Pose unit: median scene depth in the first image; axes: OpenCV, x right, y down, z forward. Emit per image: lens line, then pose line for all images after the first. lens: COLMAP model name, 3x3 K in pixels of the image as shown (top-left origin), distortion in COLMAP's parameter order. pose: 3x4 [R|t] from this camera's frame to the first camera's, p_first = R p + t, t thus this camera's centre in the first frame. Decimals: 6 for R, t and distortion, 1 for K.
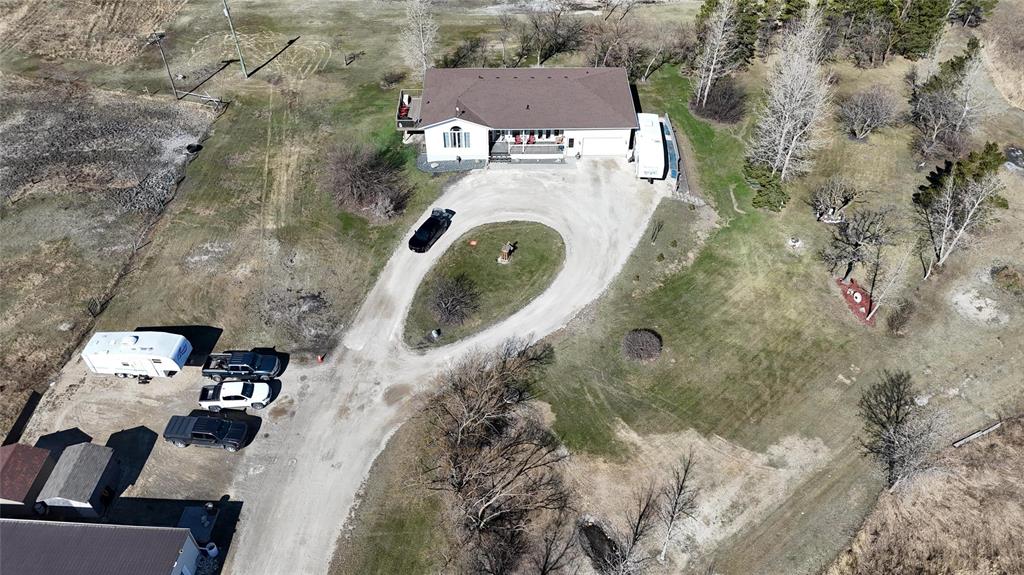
lens RADIAL K [[748.7, 0, 514.6], [0, 748.7, 283.7], [0, 0, 1]] dist [0.081088, -0.075572]
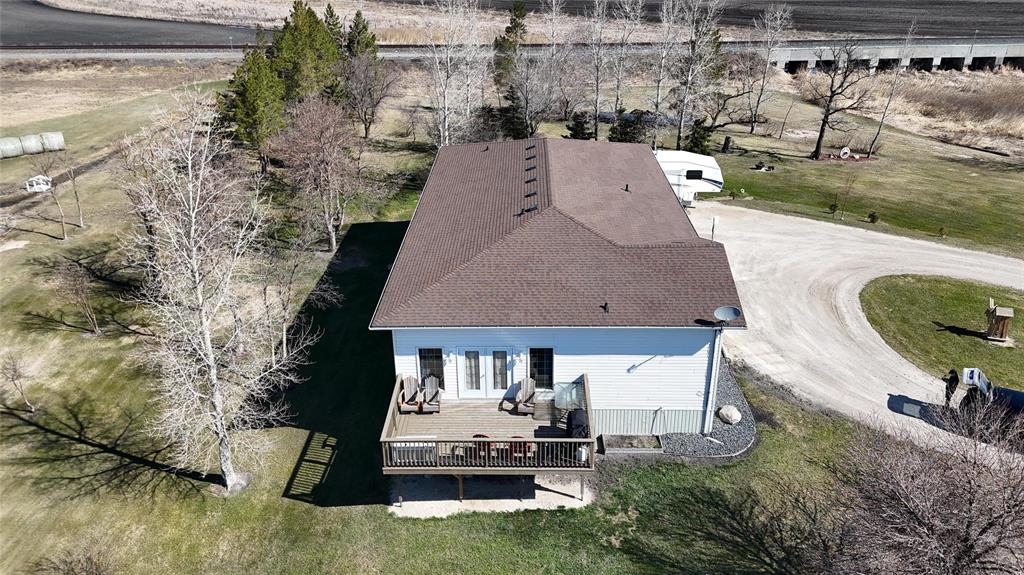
lens RADIAL K [[748.7, 0, 514.6], [0, 748.7, 283.7], [0, 0, 1]] dist [0.081088, -0.075572]
pose [[0.024930, -0.428909, 0.903003, -0.430624], [0.706934, 0.646239, 0.287434, -0.399167], [-0.706840, 0.631198, 0.319322, 1.013169]]
